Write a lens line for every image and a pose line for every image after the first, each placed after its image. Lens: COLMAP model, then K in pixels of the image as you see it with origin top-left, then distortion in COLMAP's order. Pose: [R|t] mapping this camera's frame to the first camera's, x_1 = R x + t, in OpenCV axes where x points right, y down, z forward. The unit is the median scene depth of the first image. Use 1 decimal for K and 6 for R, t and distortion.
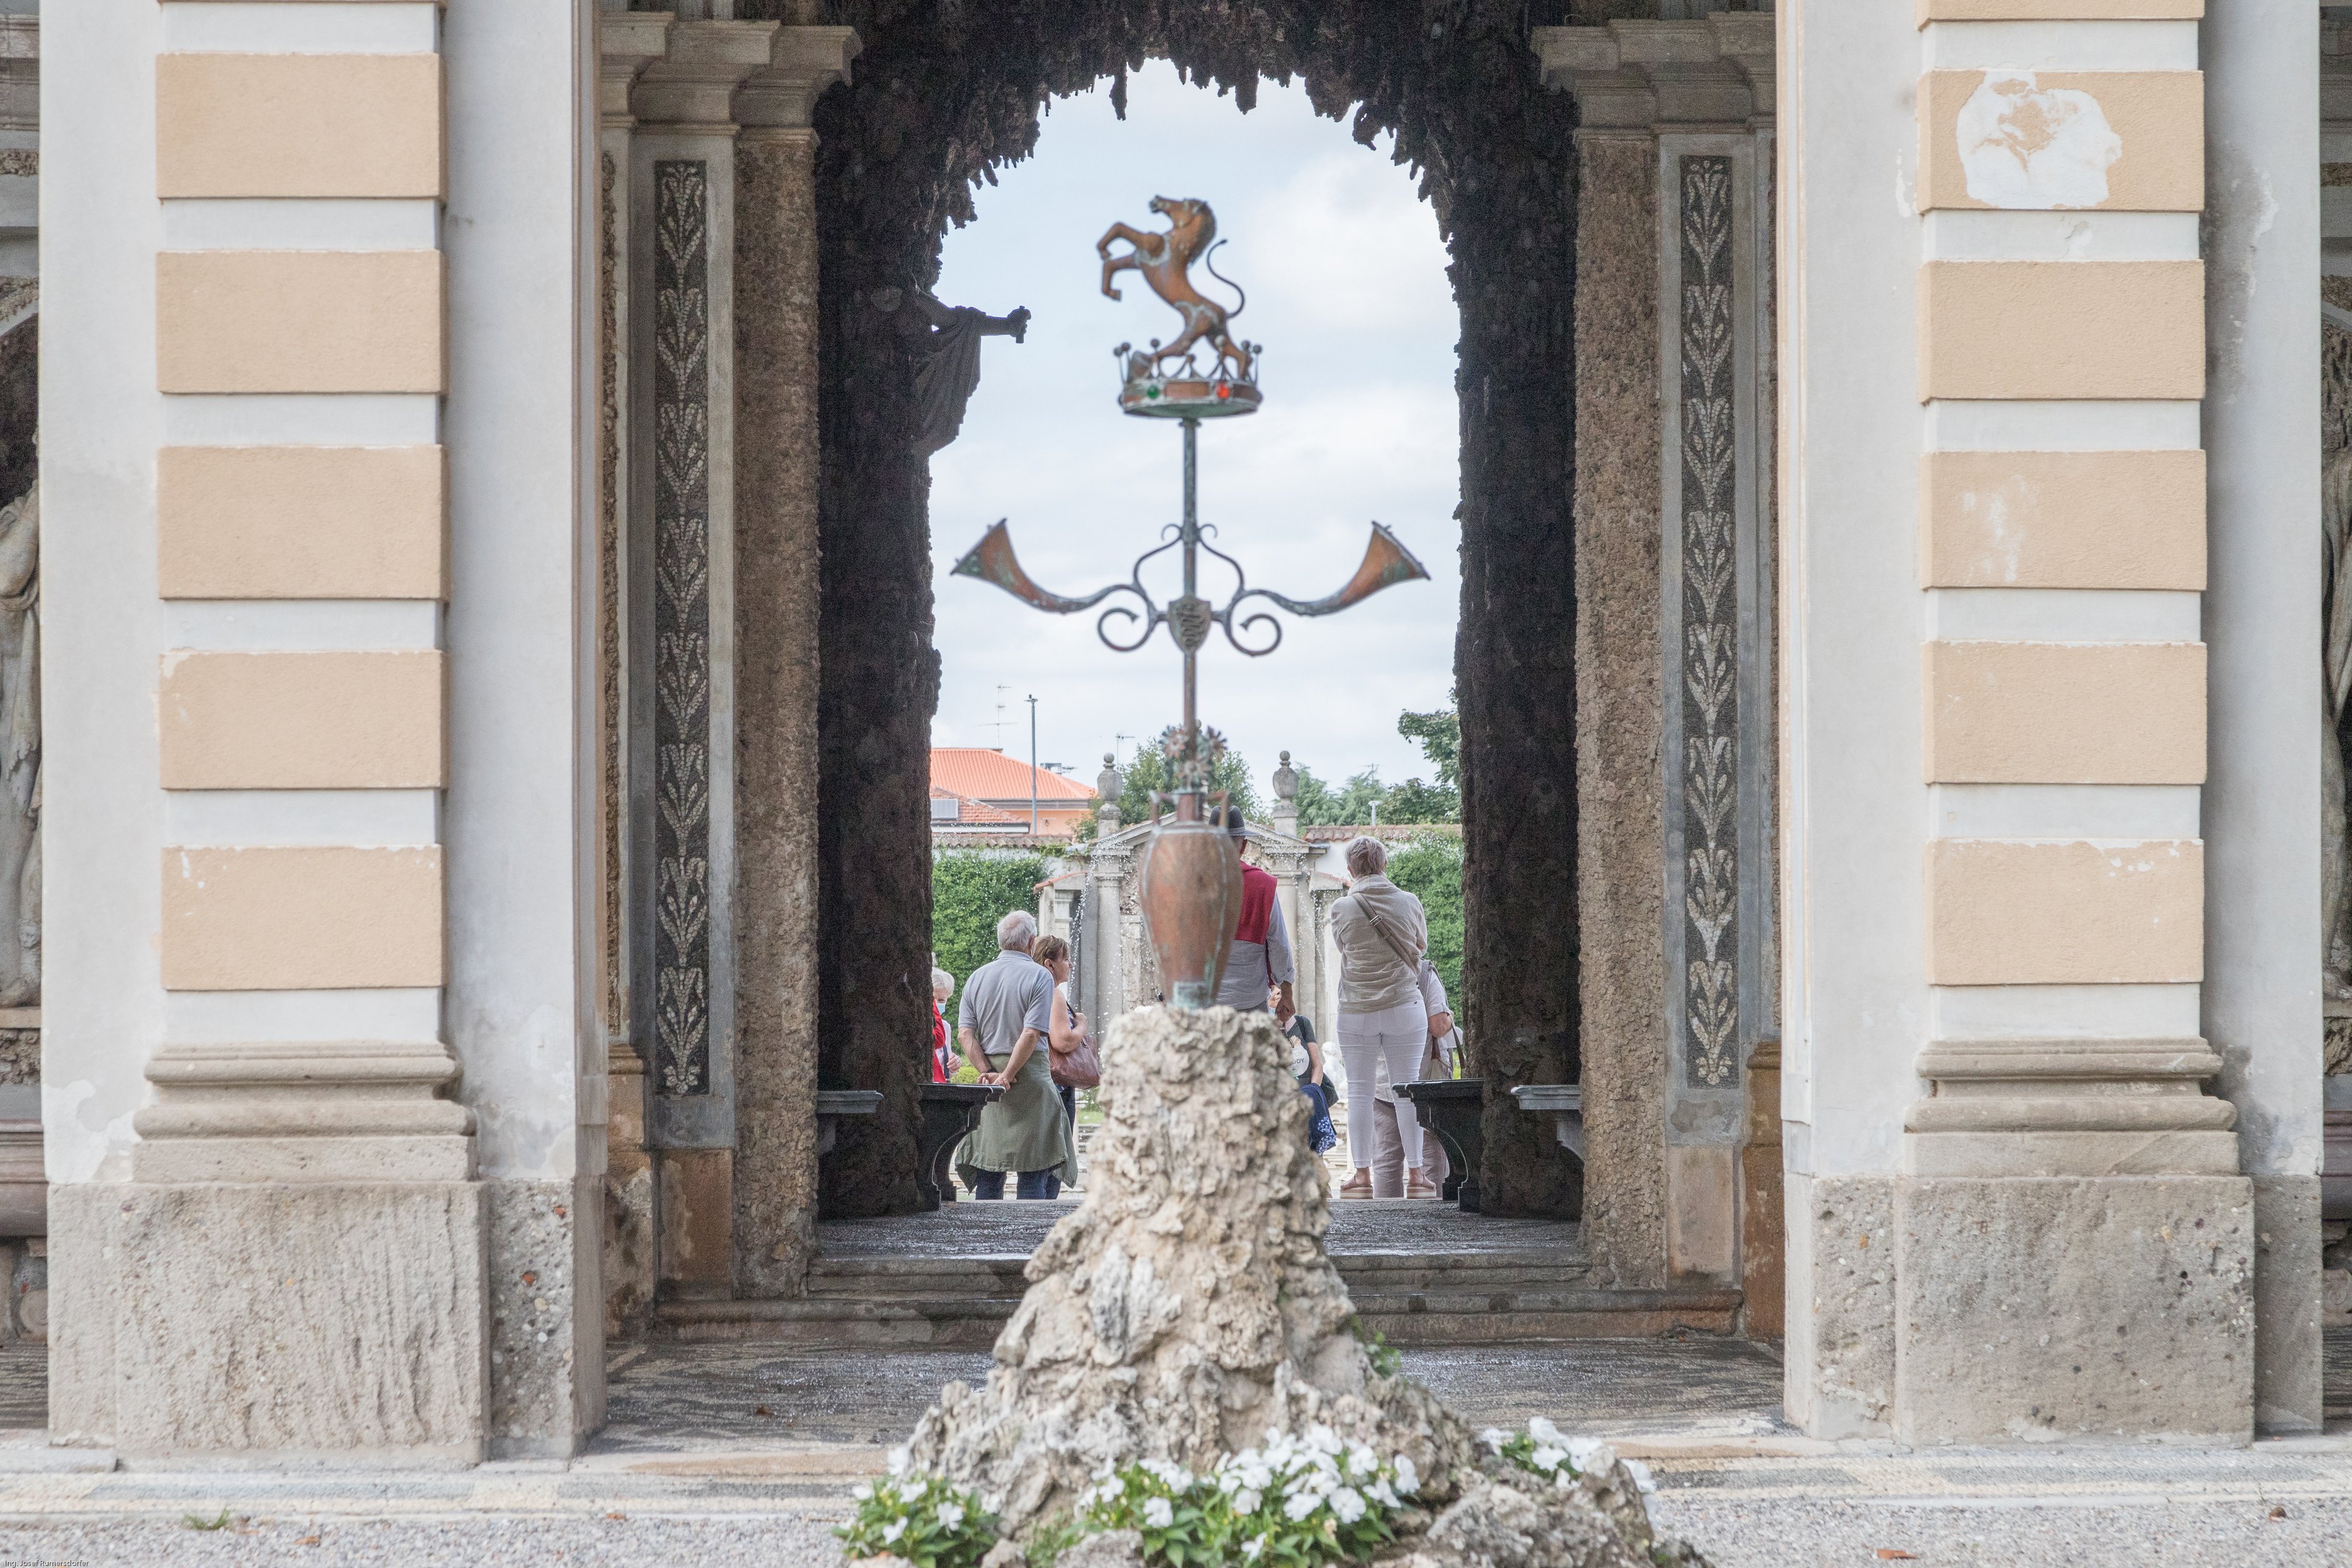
lens RADIAL K [[8648.8, 0, 1174.7], [0, 8648.8, 785.6], [0, 0, 1]] dist [-0.189762, 0.000000]
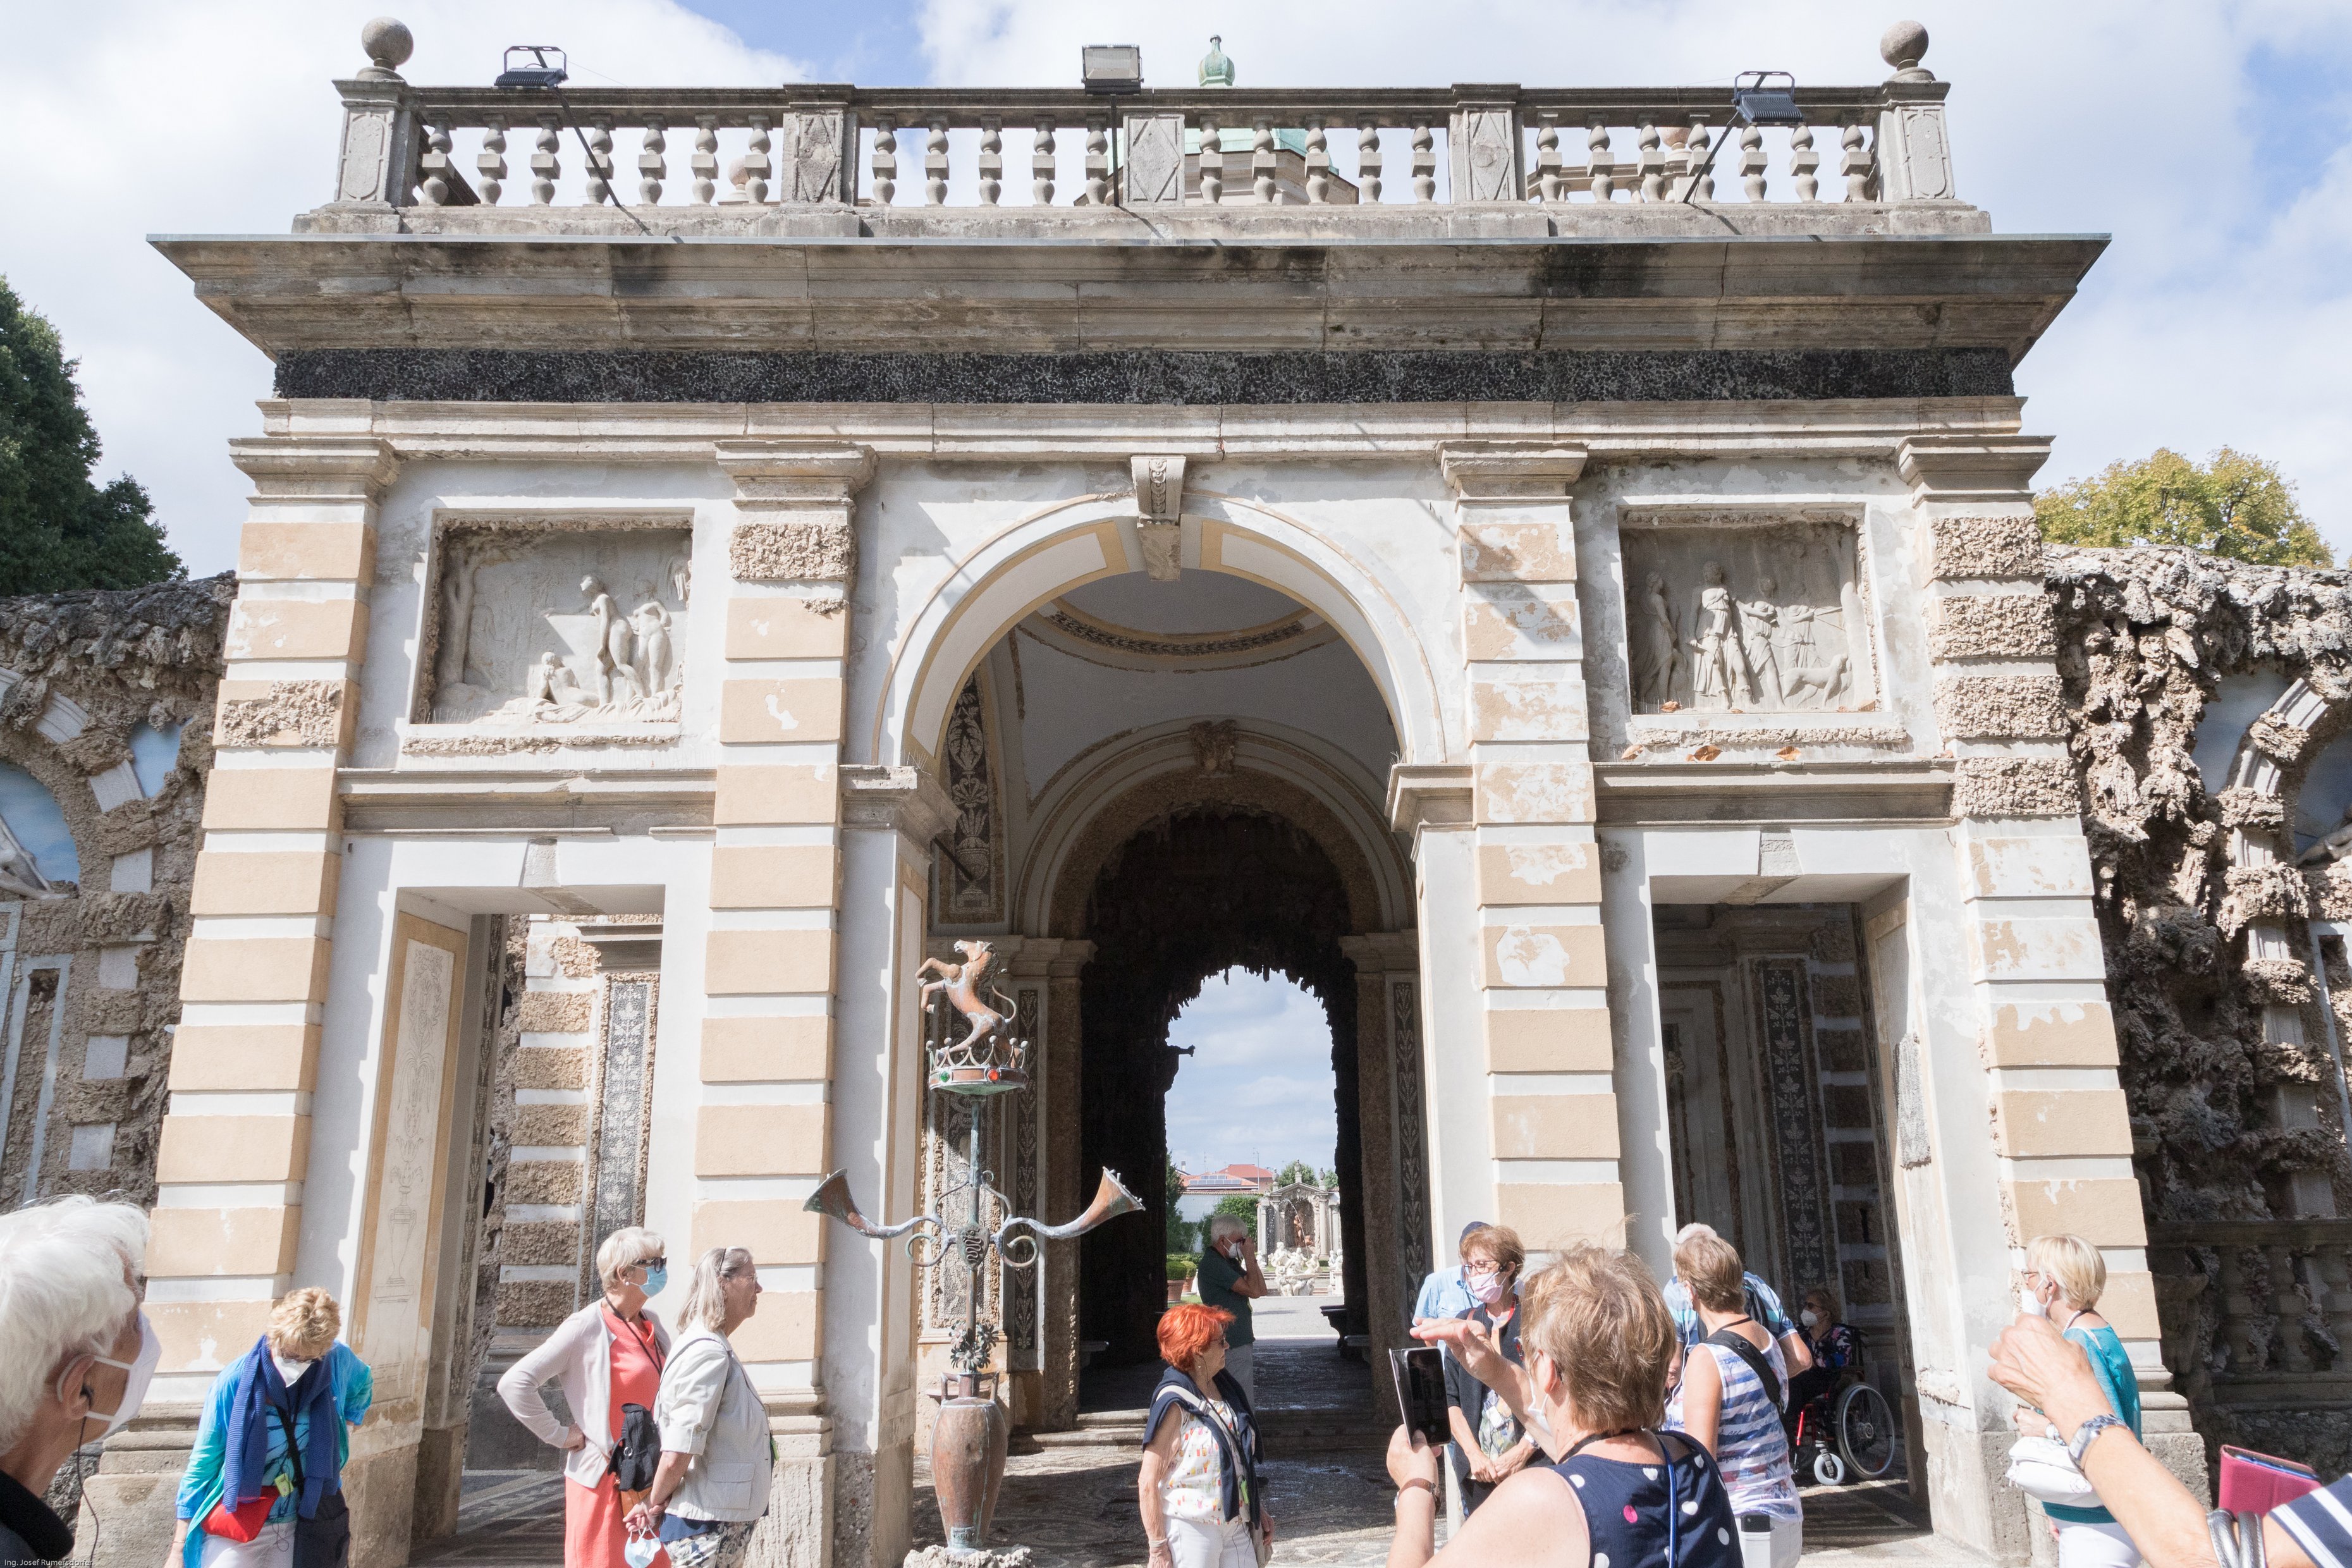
lens RADIAL K [[1940.6, 0, 1204.4], [0, 1940.6, 706.7], [0, 0, 1]] dist [0.042356, -0.008462]
pose [[0.998380, -0.025353, -0.050941, 0.032686], [0.013014, 0.973261, -0.229334, -0.017559], [0.055393, 0.228299, 0.972014, 0.381297]]
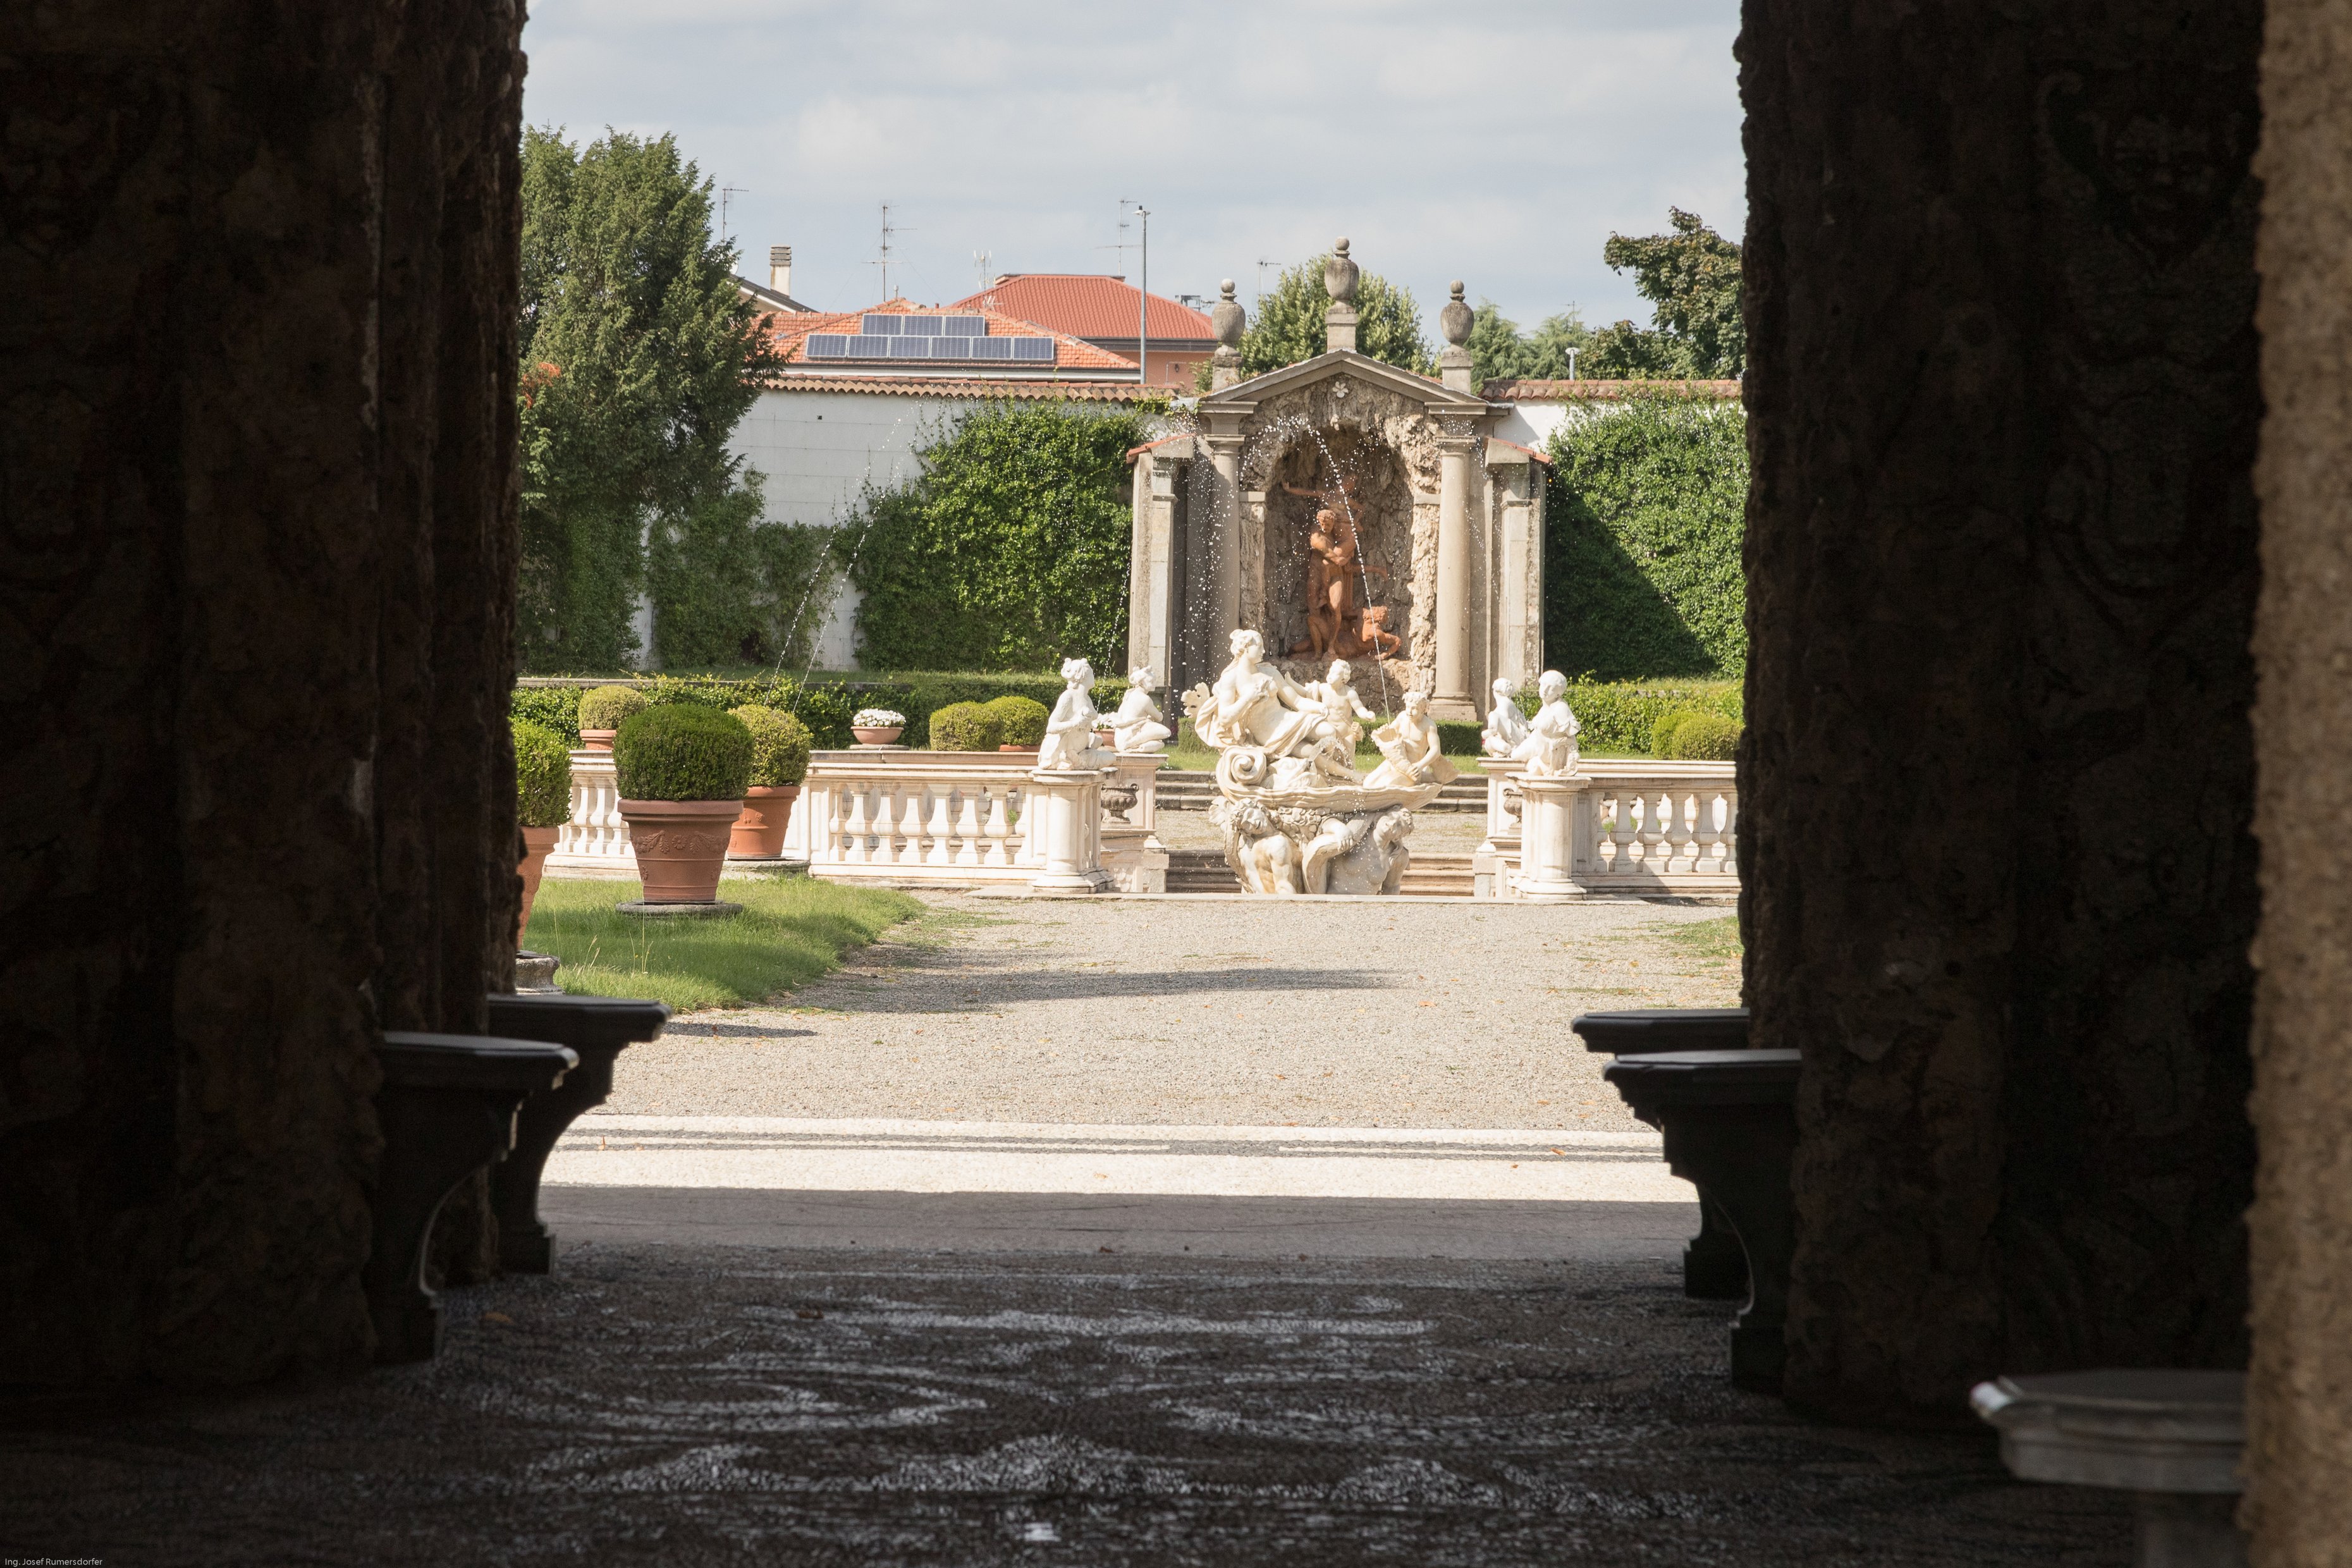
lens RADIAL K [[8648.8, 0, 1174.3], [0, 8648.8, 780.5], [0, 0, 1]] dist [-0.189762, 0.000000]
pose [[0.999575, 0.017941, -0.022977, 0.019557], [-0.016712, 0.998477, 0.052577, 0.000885], [0.023885, -0.052170, 0.998353, 0.744124]]
